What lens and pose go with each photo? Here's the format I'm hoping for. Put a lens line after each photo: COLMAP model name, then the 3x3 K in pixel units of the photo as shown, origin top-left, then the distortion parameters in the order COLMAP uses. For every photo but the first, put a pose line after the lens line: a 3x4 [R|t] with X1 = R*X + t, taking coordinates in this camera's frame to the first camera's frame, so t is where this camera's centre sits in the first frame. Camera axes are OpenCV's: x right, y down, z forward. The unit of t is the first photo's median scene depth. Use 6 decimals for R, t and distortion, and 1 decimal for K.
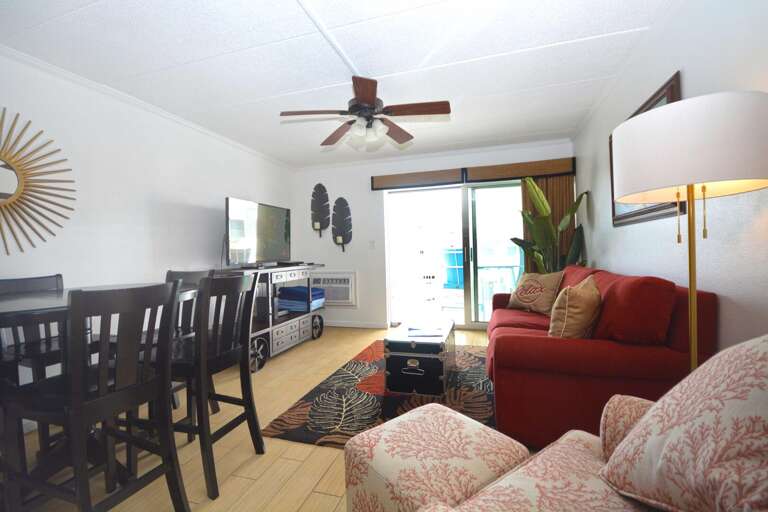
lens RADIAL K [[339.6, 0, 382.3], [0, 339.6, 251.7], [0, 0, 1]] dist [-0.000173, 0.000060]
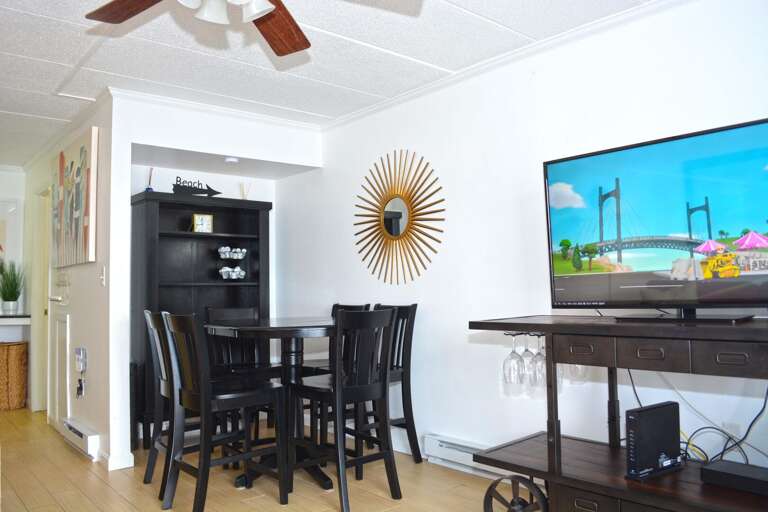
lens RADIAL K [[602.3, 0, 383.4], [0, 602.3, 255.5], [0, 0, 1]] dist [-0.081435, 0.008578]
pose [[-0.528679, -0.022652, -0.848519, 0.492560], [0.024584, 0.998816, -0.041982, 0.001450], [0.848466, -0.043055, -0.527496, 1.694293]]
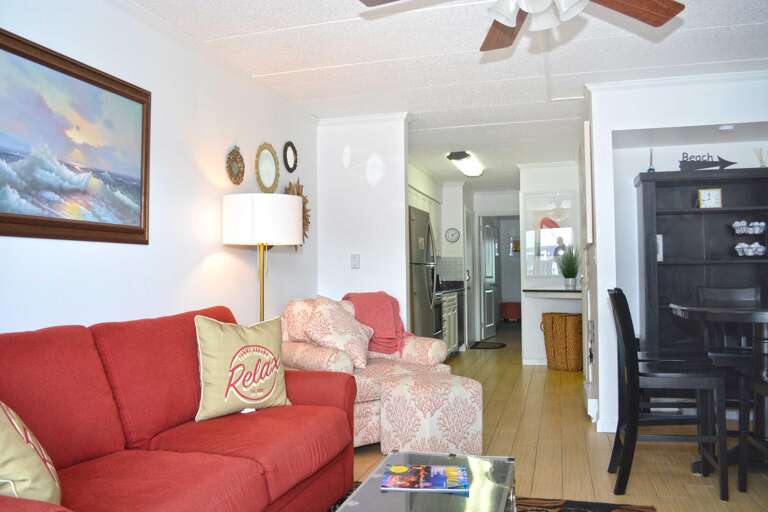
lens RADIAL K [[602.3, 0, 386.2], [0, 602.3, 252.9], [0, 0, 1]] dist [-0.081435, 0.008578]
pose [[-0.999392, 0.024818, -0.024473, 0.206130], [0.025654, 0.999078, -0.034426, 0.006956], [0.023597, -0.035033, -0.999108, 1.963332]]
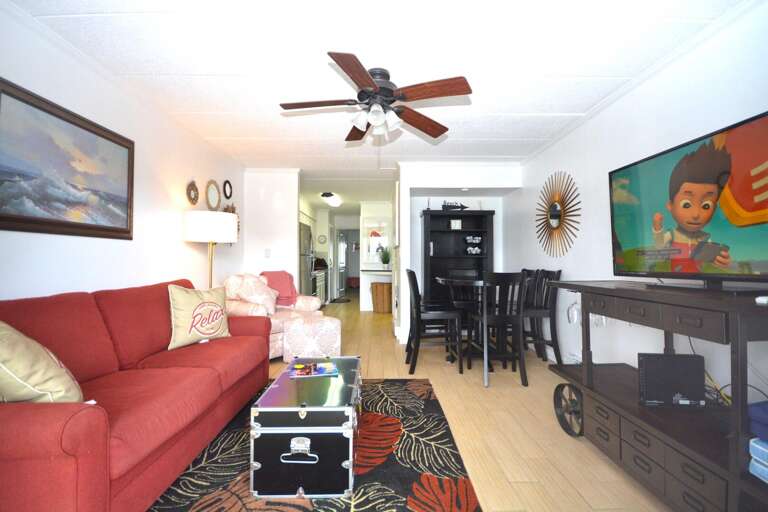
lens RADIAL K [[339.6, 0, 385.8], [0, 339.6, 256.8], [0, 0, 1]] dist [-0.000173, 0.000060]
pose [[-0.946962, 0.011522, -0.321140, 0.241663], [0.014320, 0.999877, -0.006352, 0.007667], [0.321027, -0.010614, -0.947011, 2.021304]]
